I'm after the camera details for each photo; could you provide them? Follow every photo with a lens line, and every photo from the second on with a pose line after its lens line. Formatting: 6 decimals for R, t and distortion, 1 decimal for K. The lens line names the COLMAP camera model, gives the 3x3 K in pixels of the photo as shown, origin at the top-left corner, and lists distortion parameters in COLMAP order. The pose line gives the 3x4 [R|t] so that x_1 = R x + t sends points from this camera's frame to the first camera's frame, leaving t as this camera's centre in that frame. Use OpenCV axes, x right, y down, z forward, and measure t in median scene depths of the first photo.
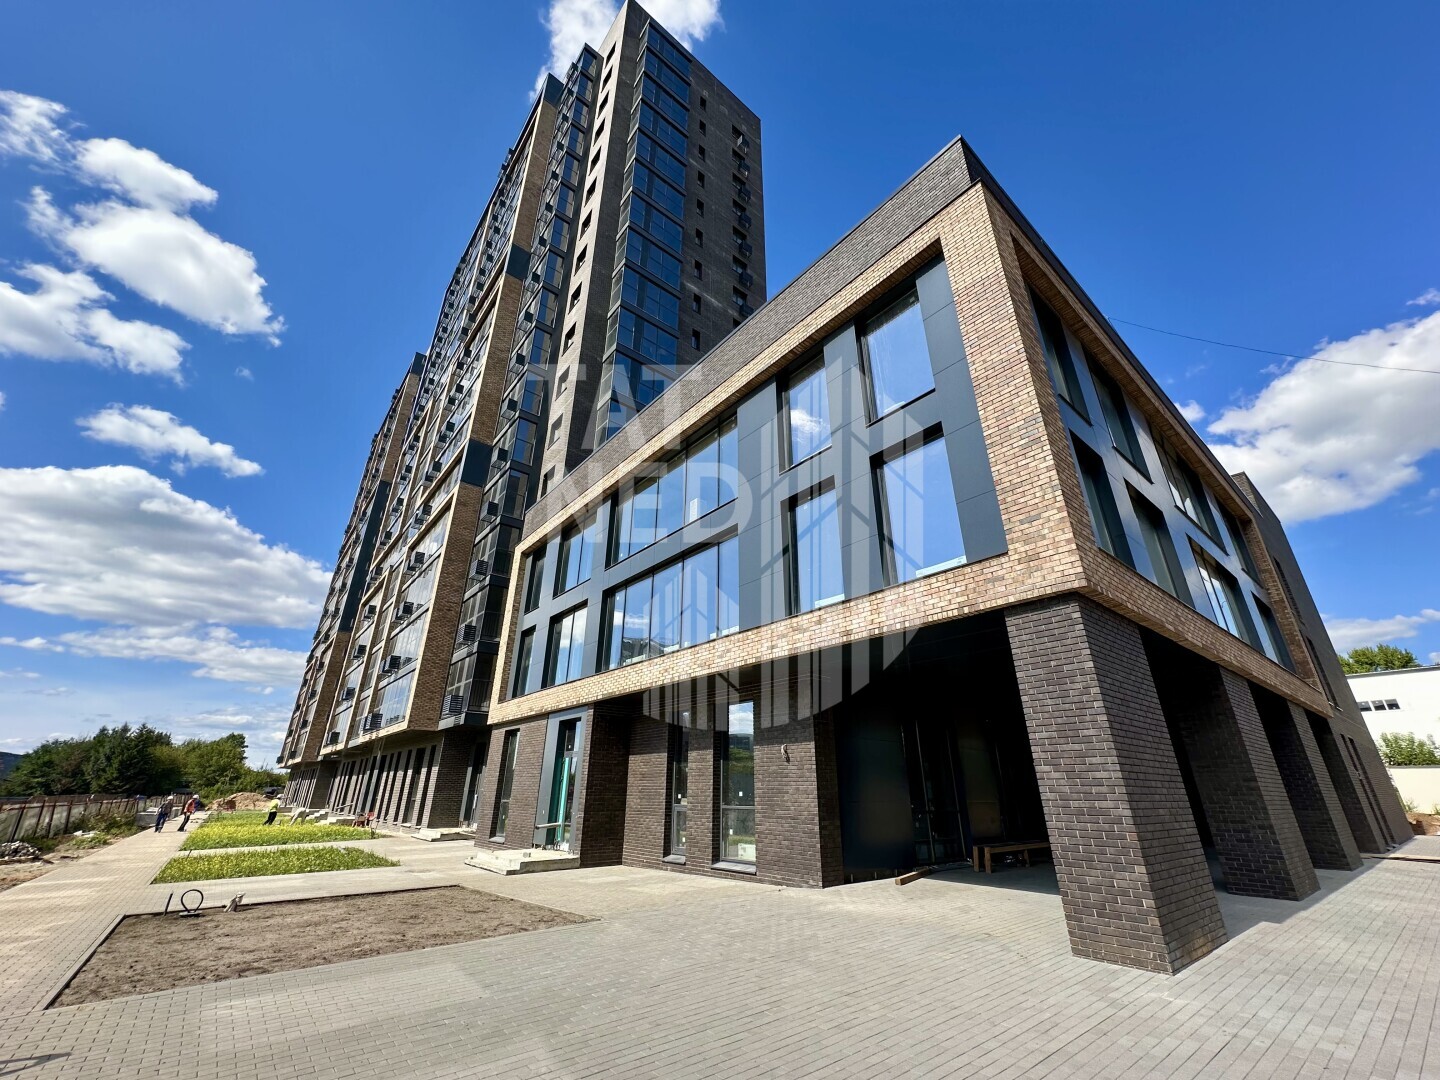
lens RADIAL K [[569.6, 0, 720.0], [0, 569.6, 540.0], [0, 0, 1]] dist [-0.001703, -0.000187]
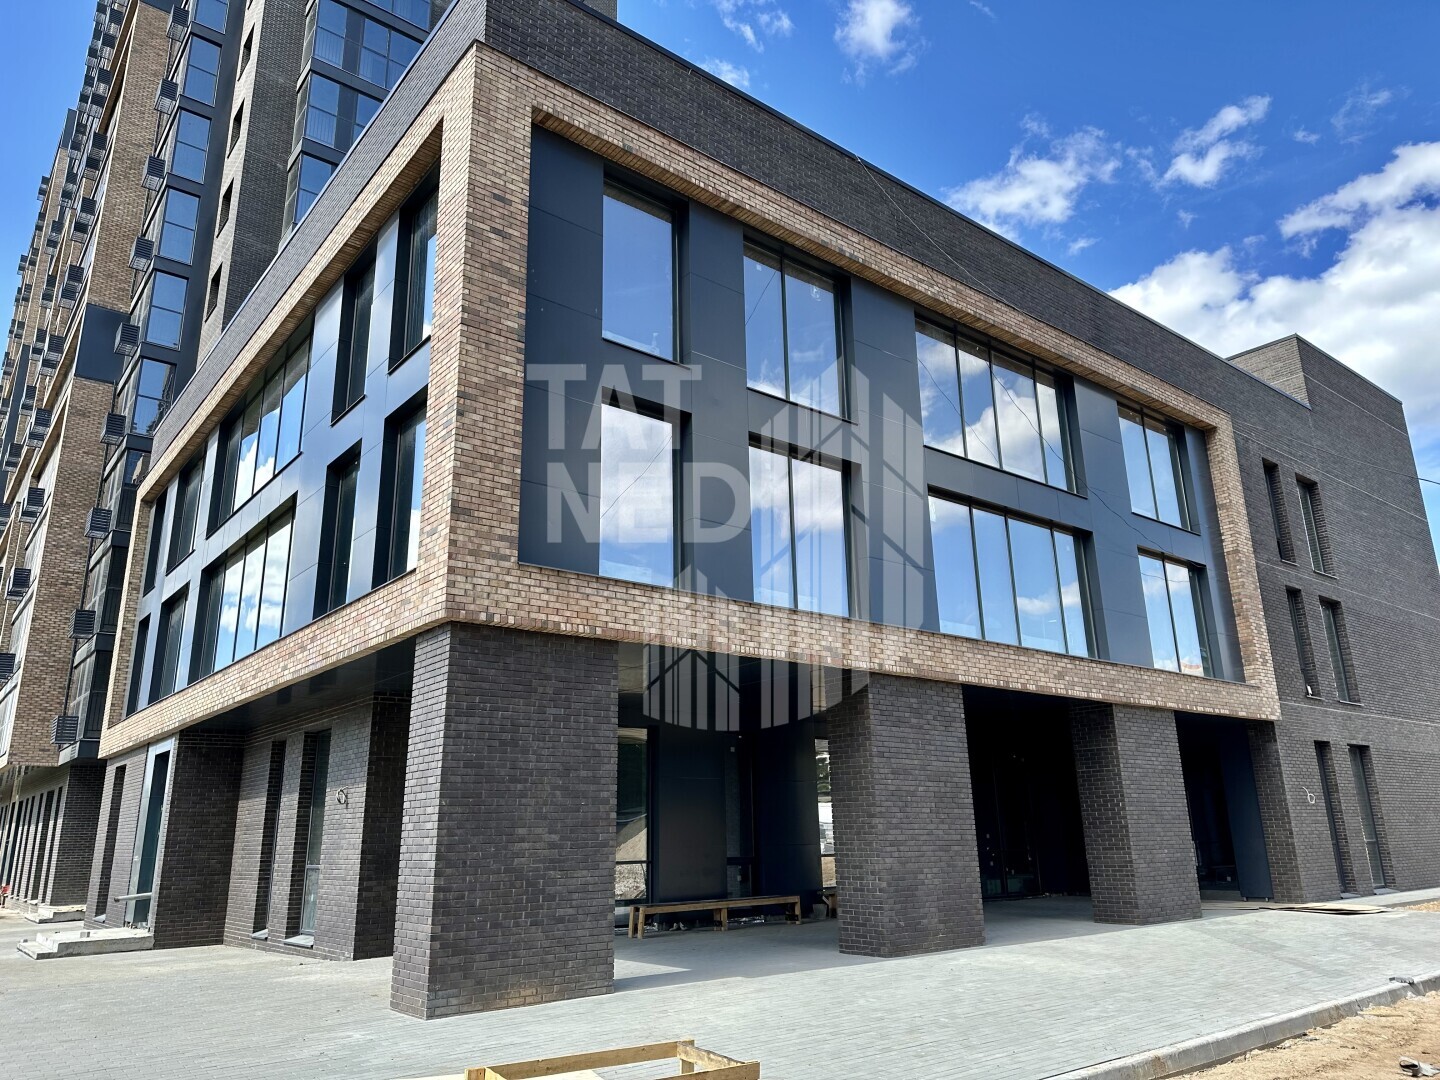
lens RADIAL K [[1018.7, 0, 720.4], [0, 1018.7, 523.6], [0, 0, 1]] dist [-0.001846, -0.005828]
pose [[0.999470, -0.032343, -0.003772, 0.375439], [0.032562, 0.992145, 0.120783, -0.082417], [-0.000164, -0.120841, 0.992672, -0.184502]]
